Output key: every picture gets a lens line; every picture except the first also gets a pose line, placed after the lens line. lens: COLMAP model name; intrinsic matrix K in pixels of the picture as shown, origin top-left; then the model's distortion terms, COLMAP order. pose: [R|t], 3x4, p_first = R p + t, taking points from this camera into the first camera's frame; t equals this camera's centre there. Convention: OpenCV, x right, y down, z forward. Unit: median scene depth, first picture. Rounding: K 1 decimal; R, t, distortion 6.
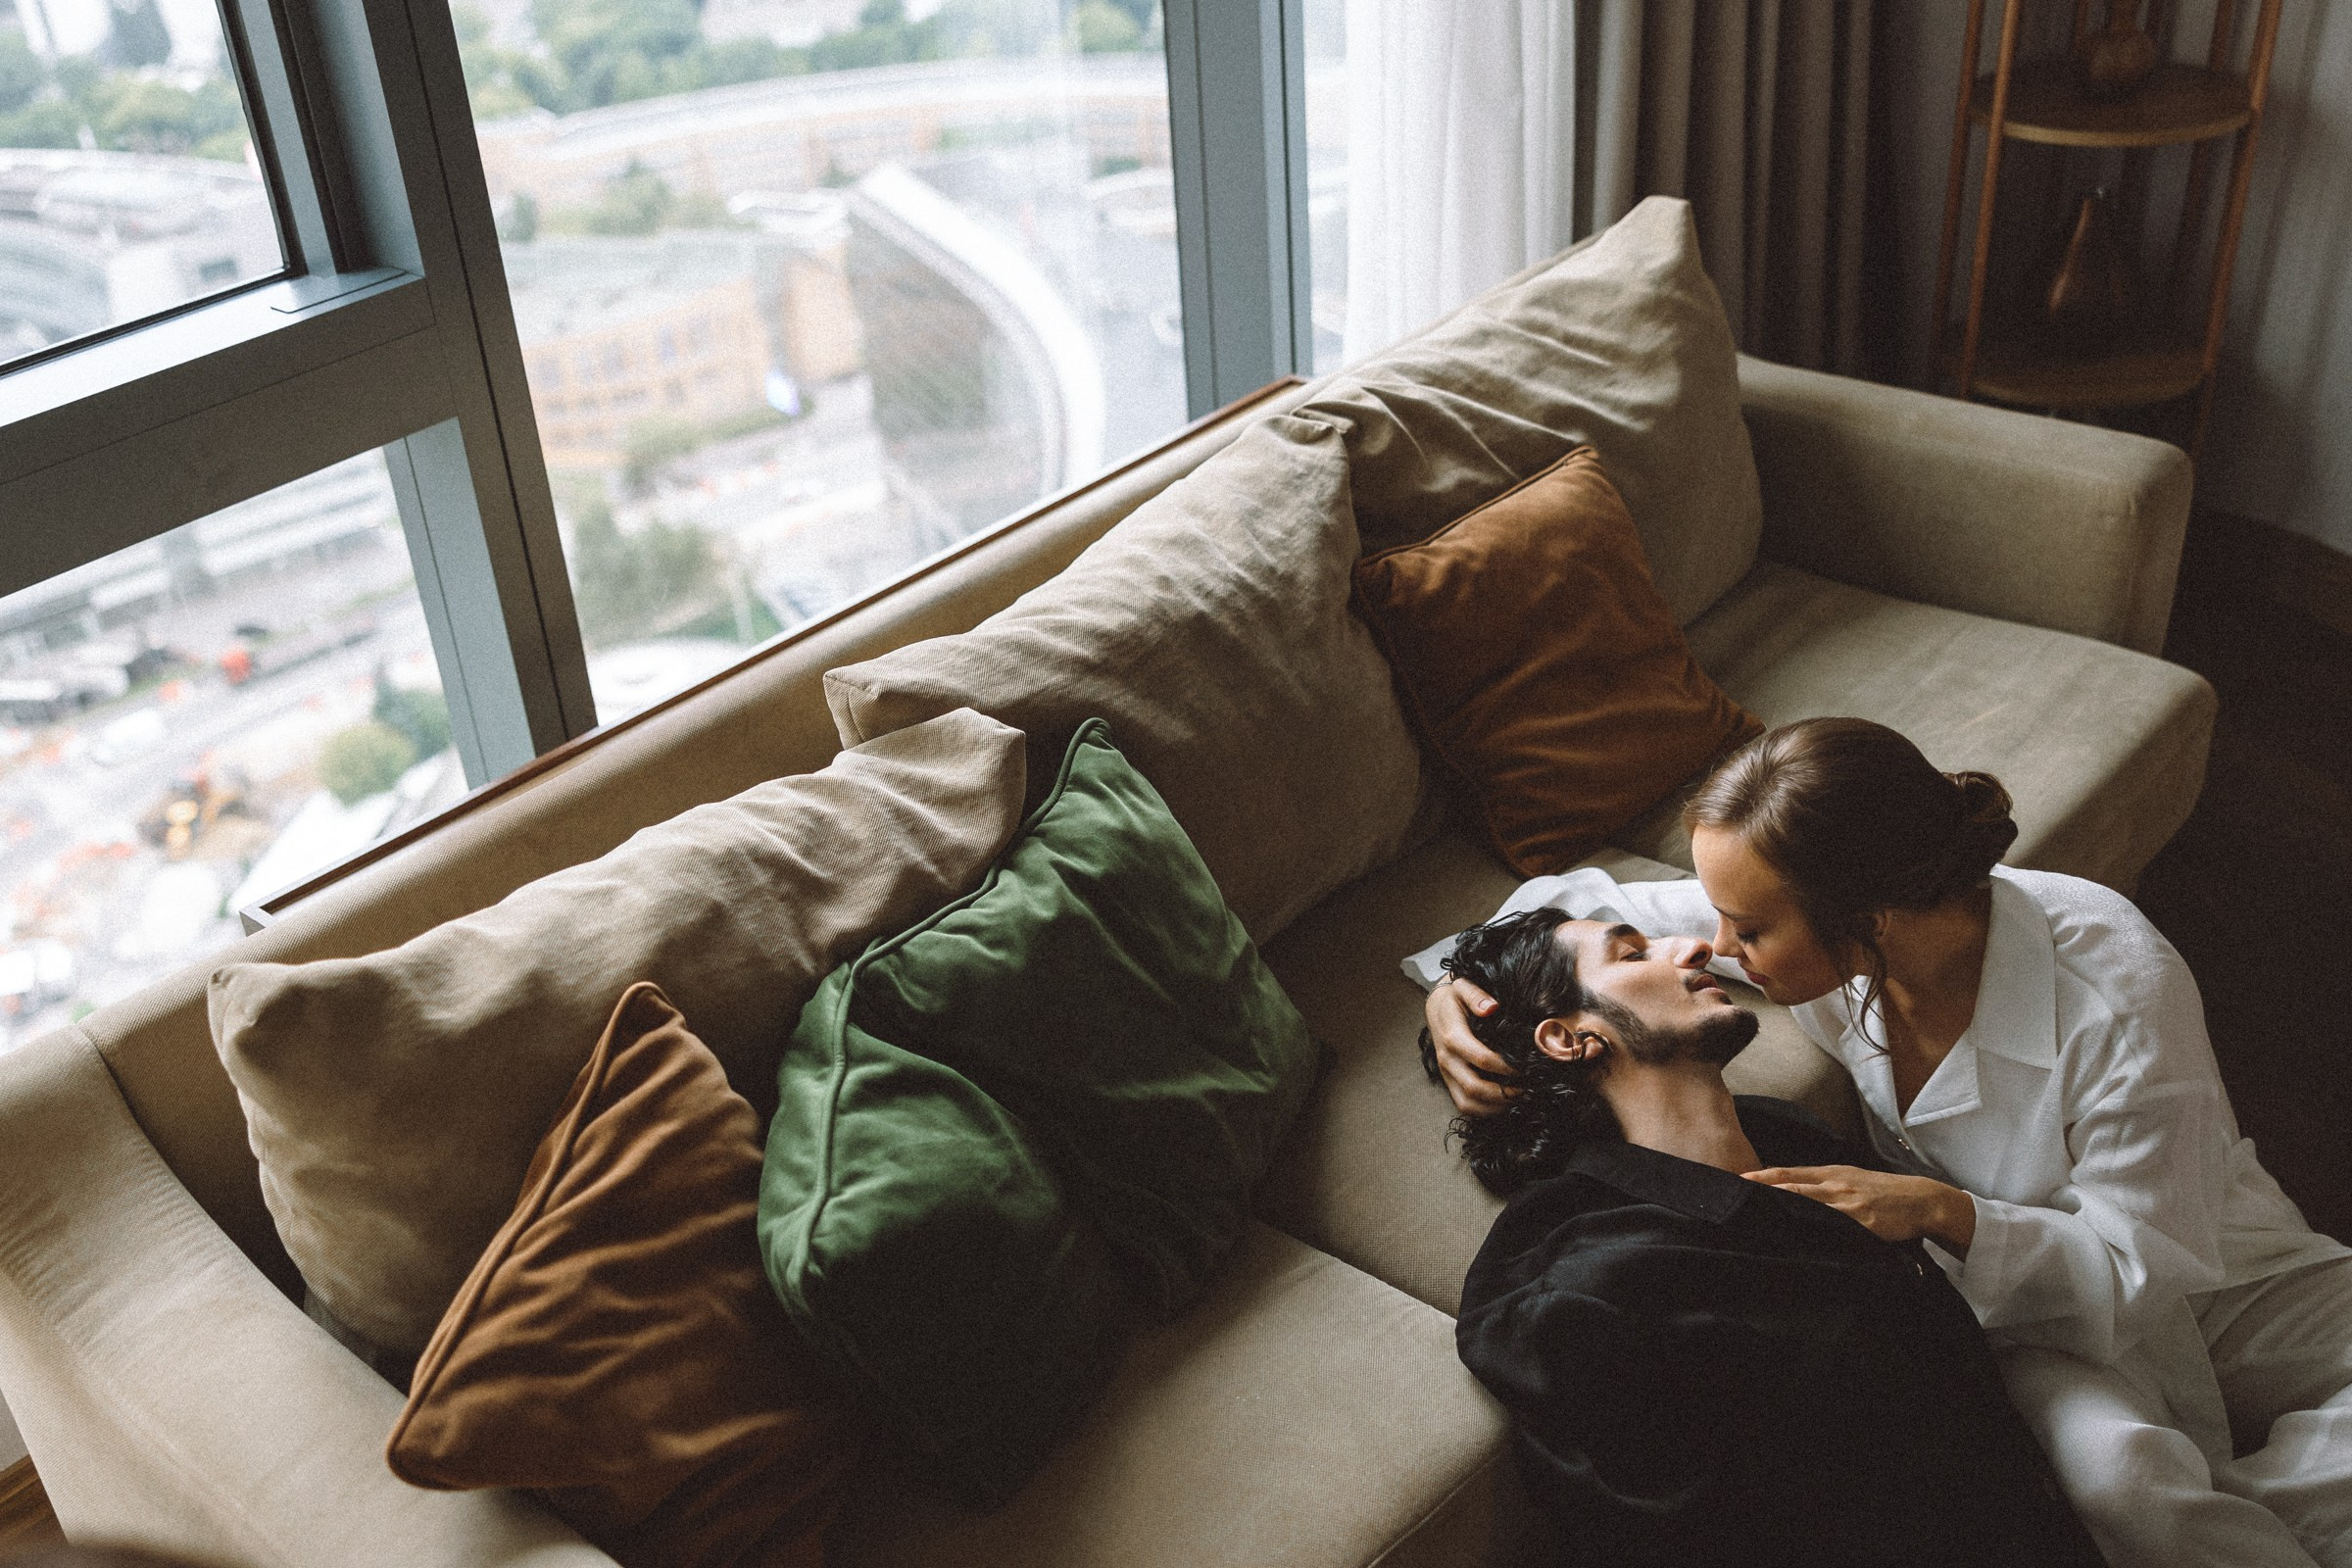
lens RADIAL K [[2295.7, 0, 1091.5], [0, 2295.7, 825.7], [0, 0, 1]] dist [-0.016801, 0.023307]
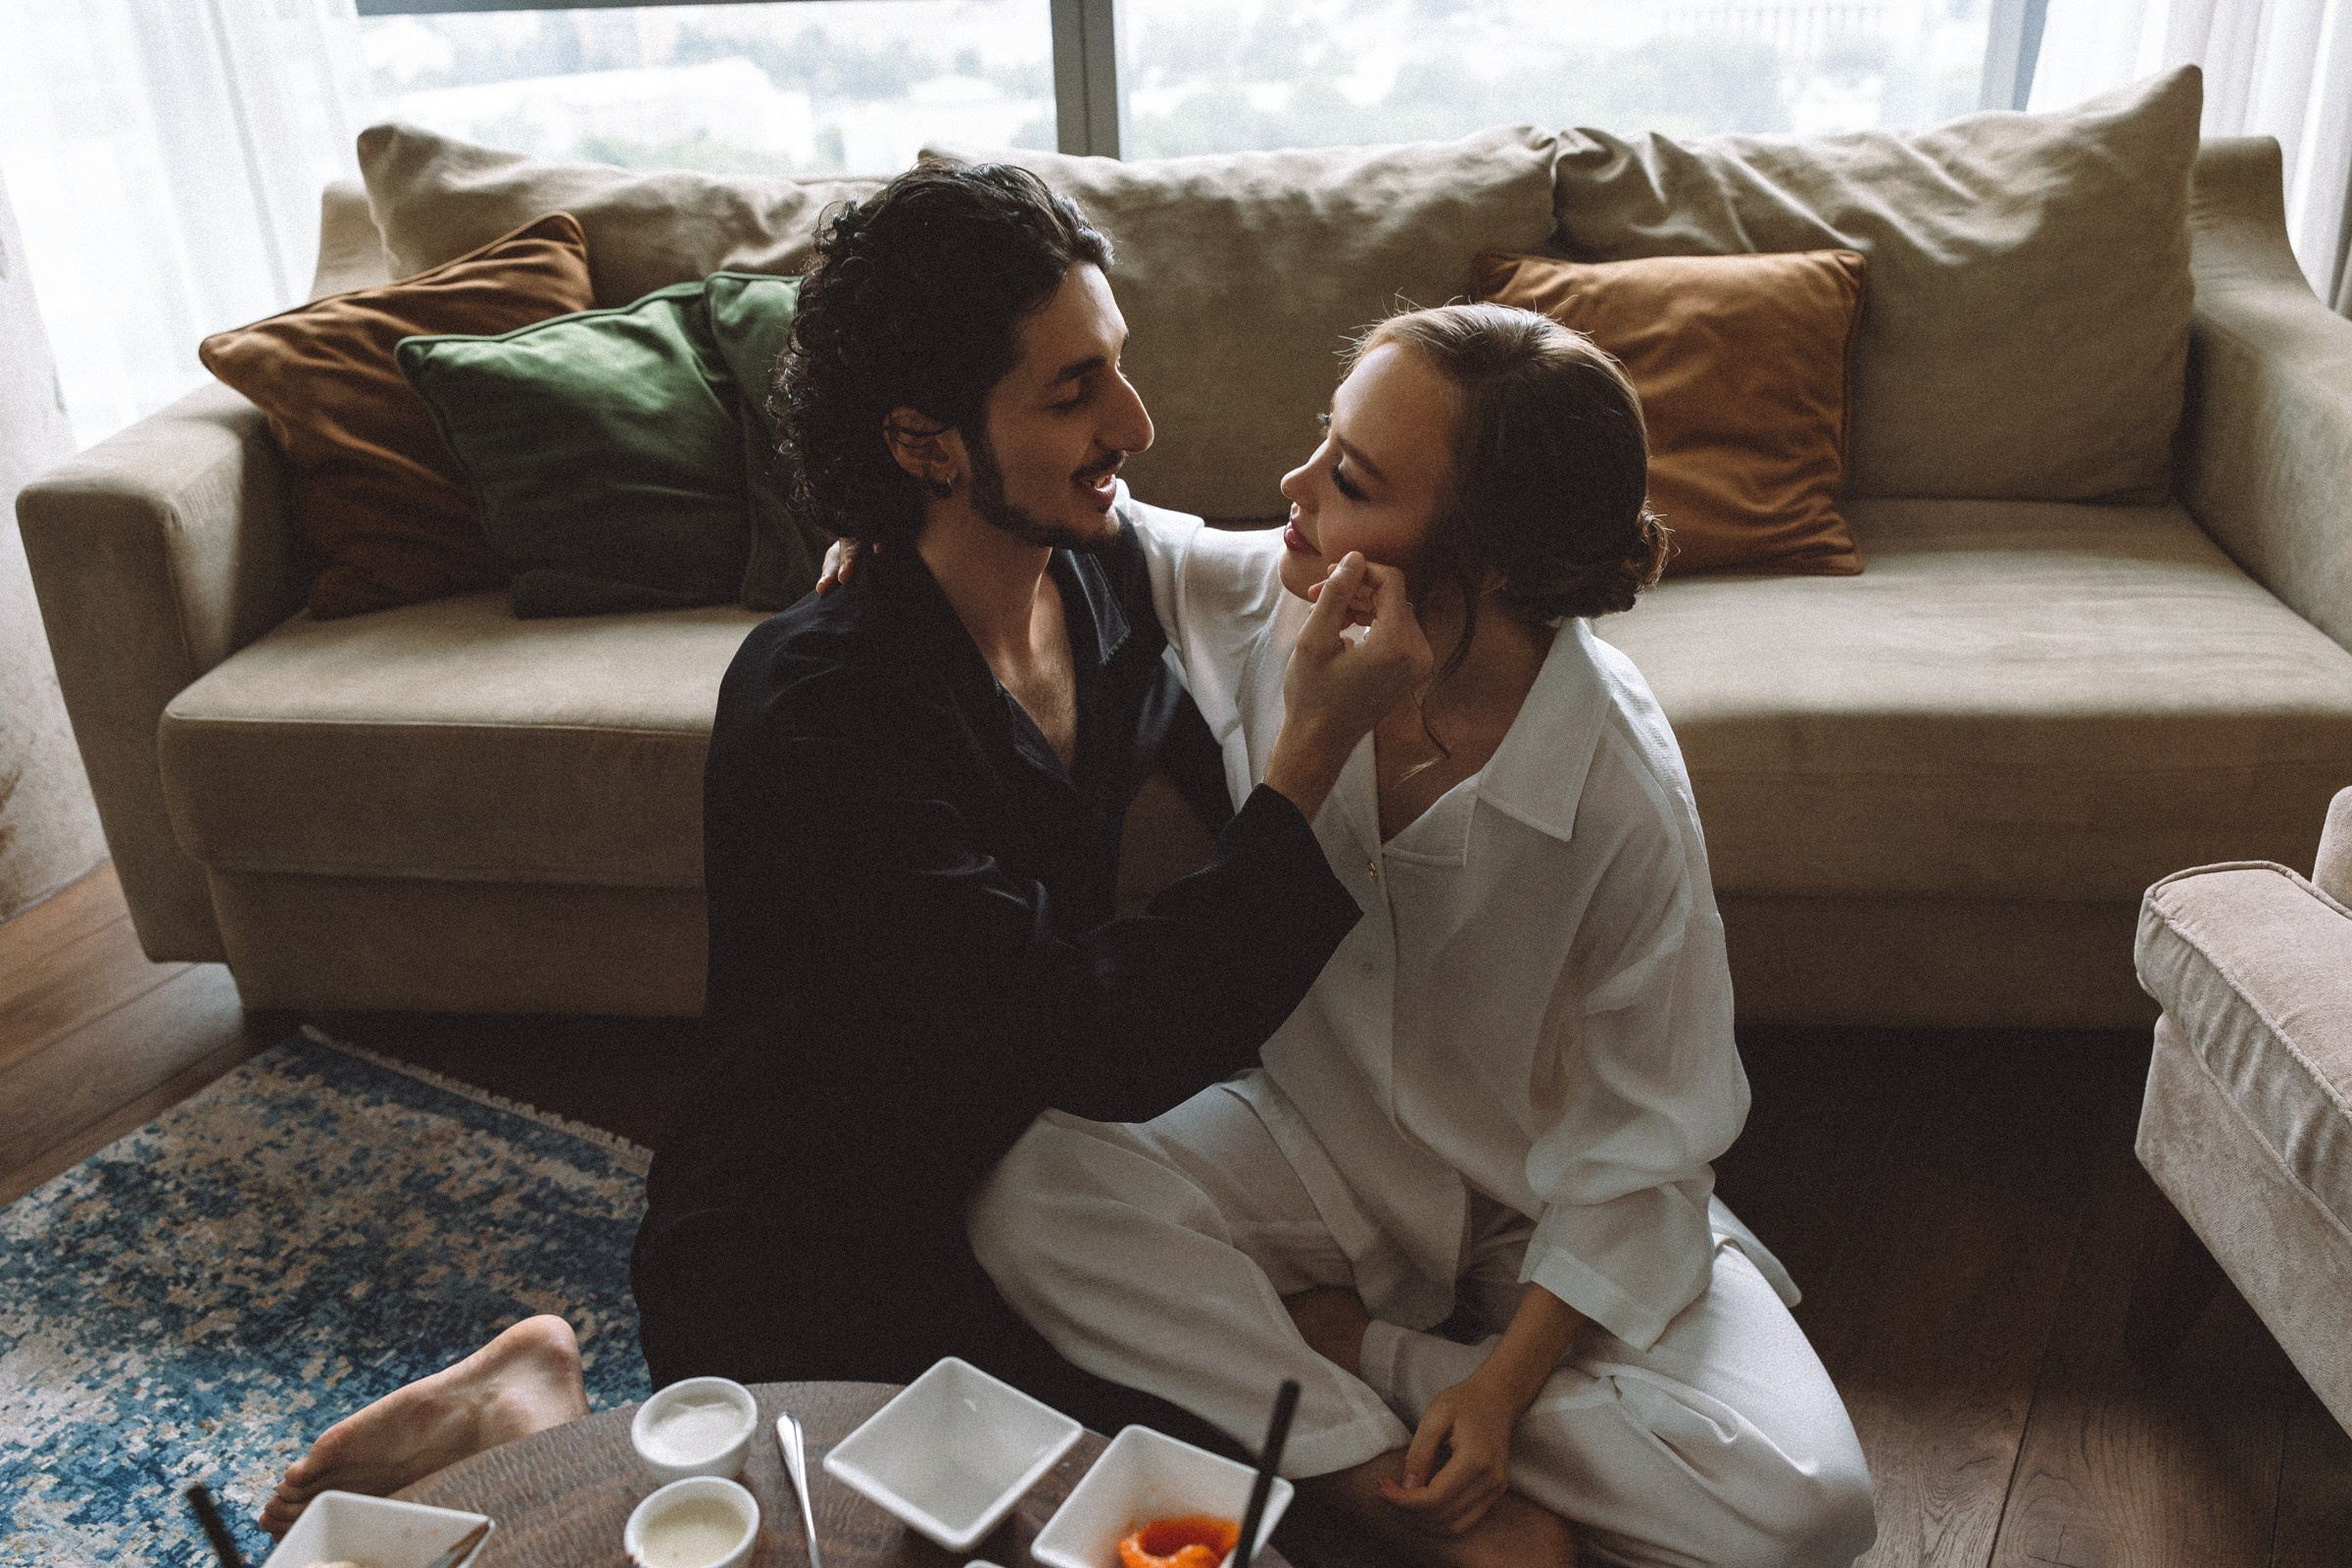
lens RADIAL K [[2025.9, 0, 1133.3], [0, 2025.9, 769.9], [0, 0, 1]] dist [-0.010432, -0.008721]
pose [[0.619766, 0.397320, -0.676777, 0.688564], [-0.425710, 0.894673, 0.135394, 0.038066], [0.659289, 0.204198, 0.723631, 0.256295]]
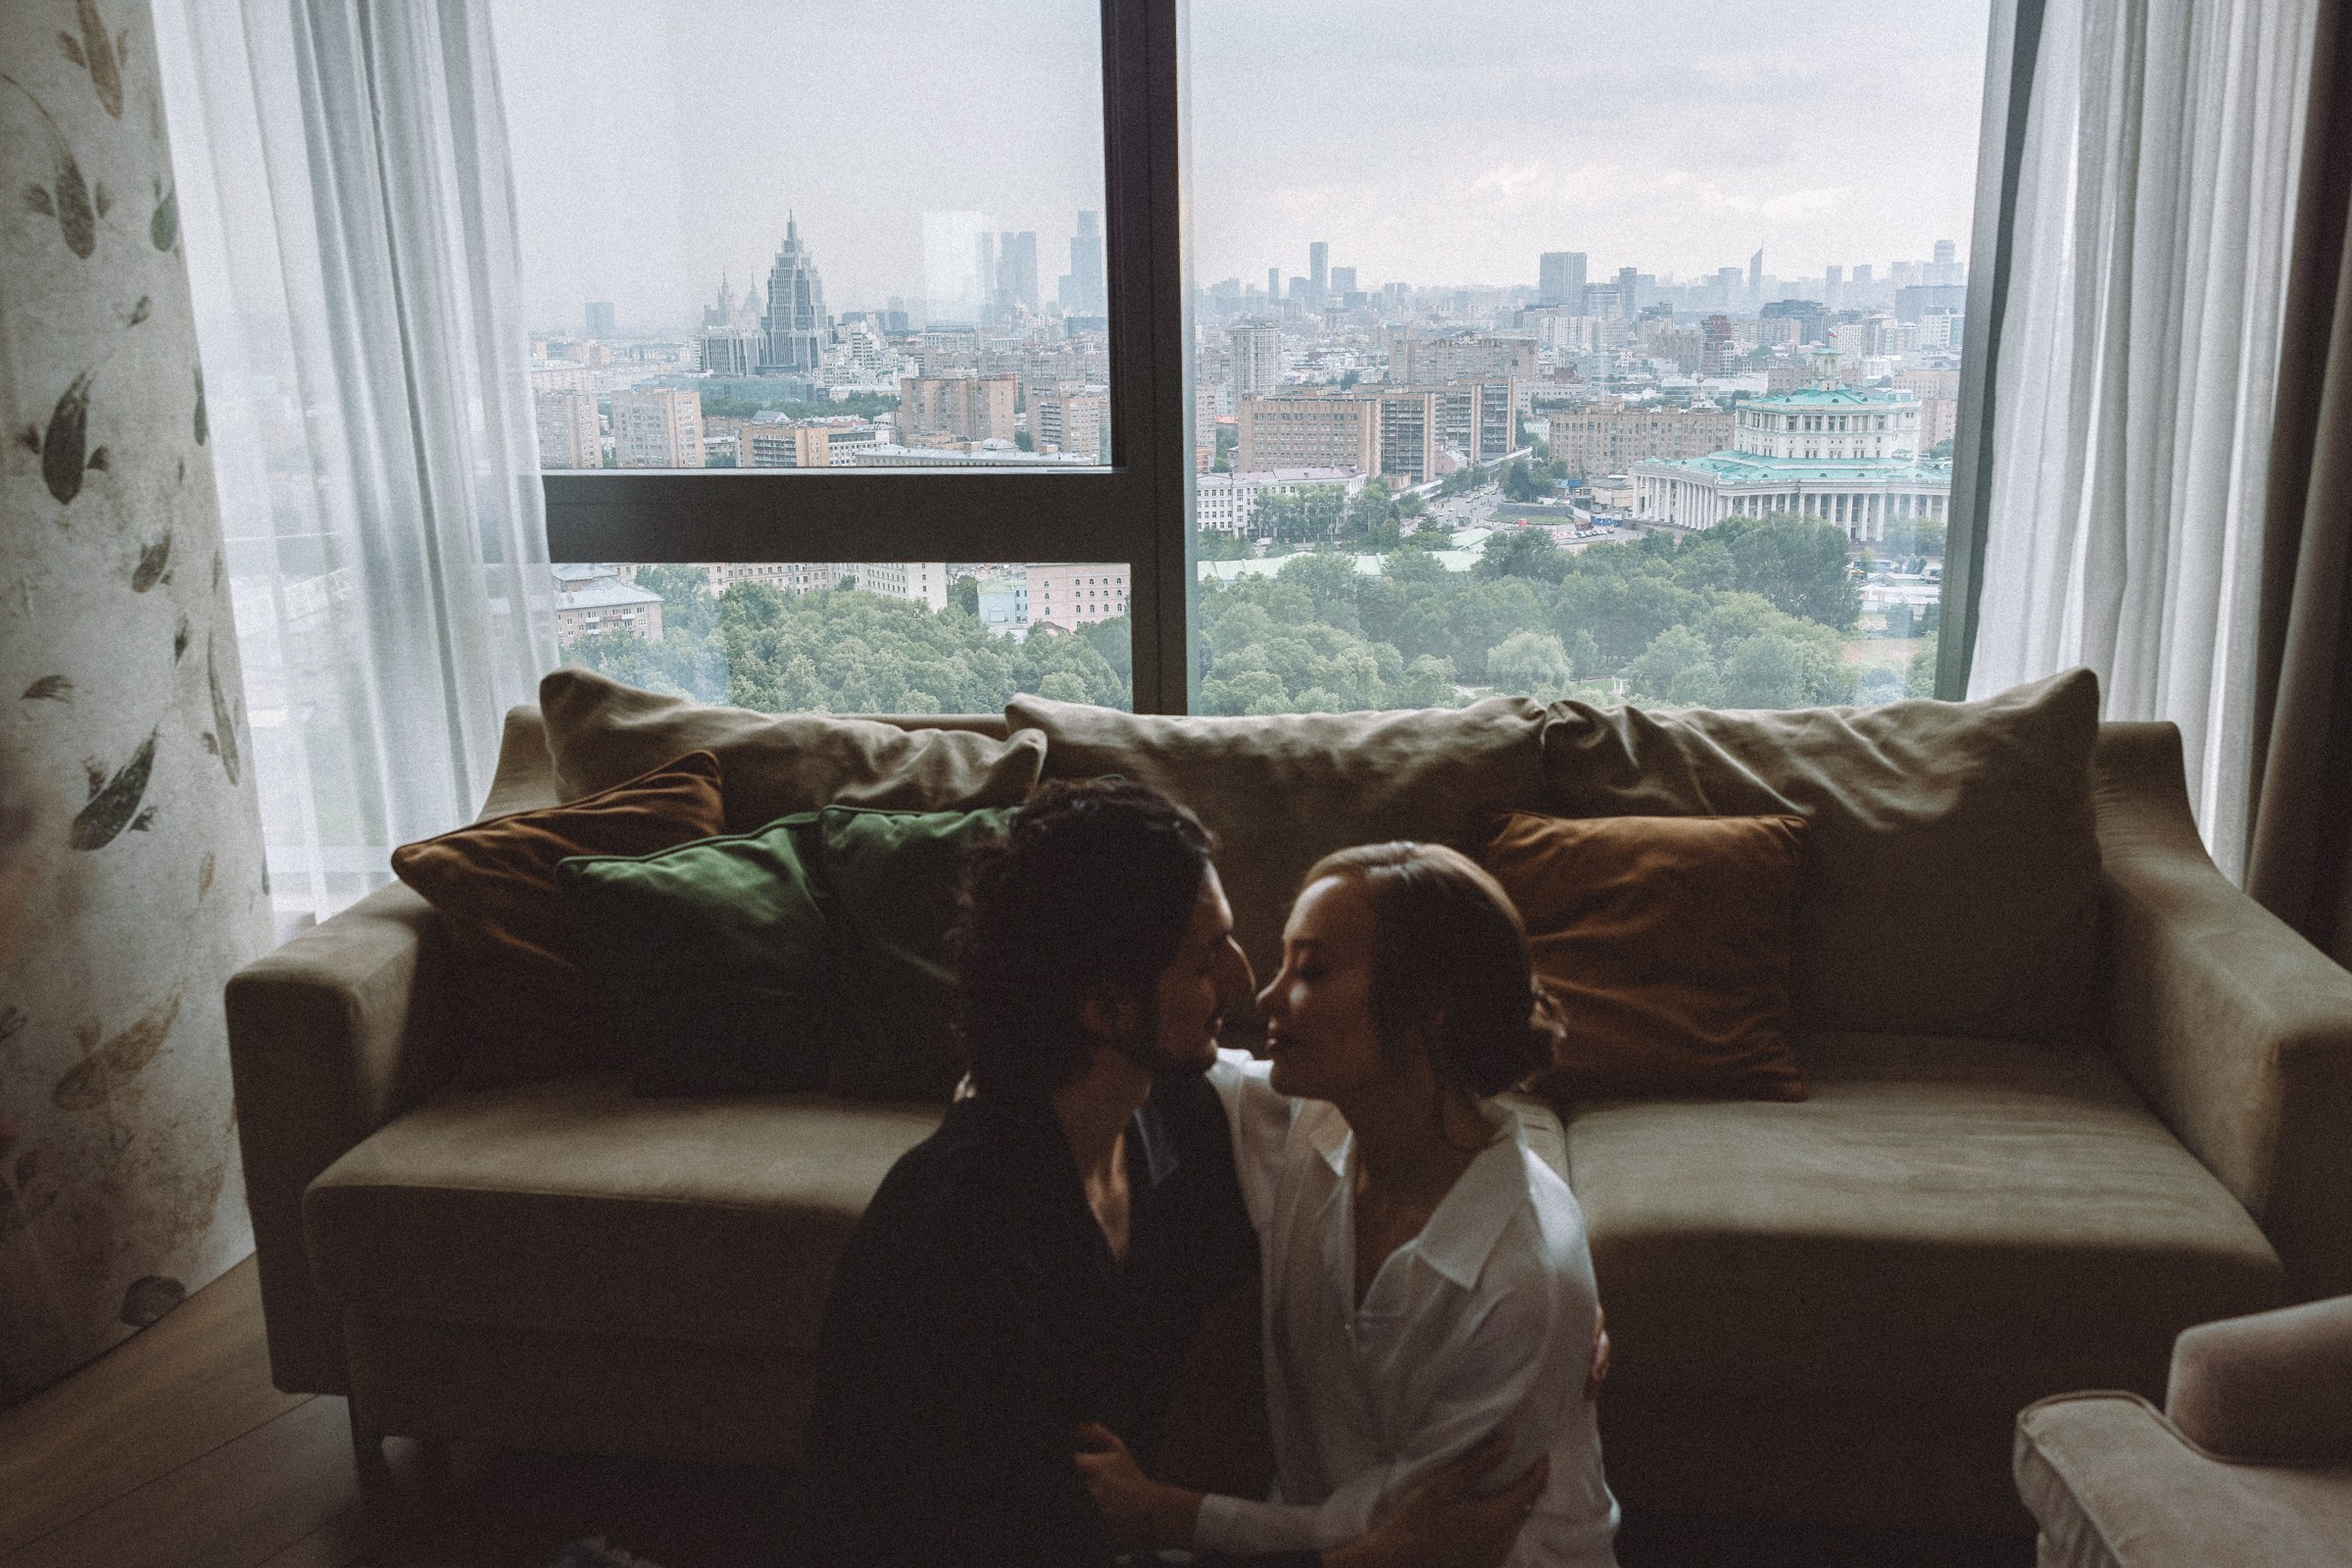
lens RADIAL K [[1983.9, 0, 1173.7], [0, 1983.9, 754.6], [0, 0, 1]] dist [-0.000868, 0.000936]
pose [[0.583196, 0.260755, -0.769343, 0.775234], [-0.454090, 0.889937, -0.042592, -0.016895], [0.673561, 0.374191, 0.637414, 0.189851]]
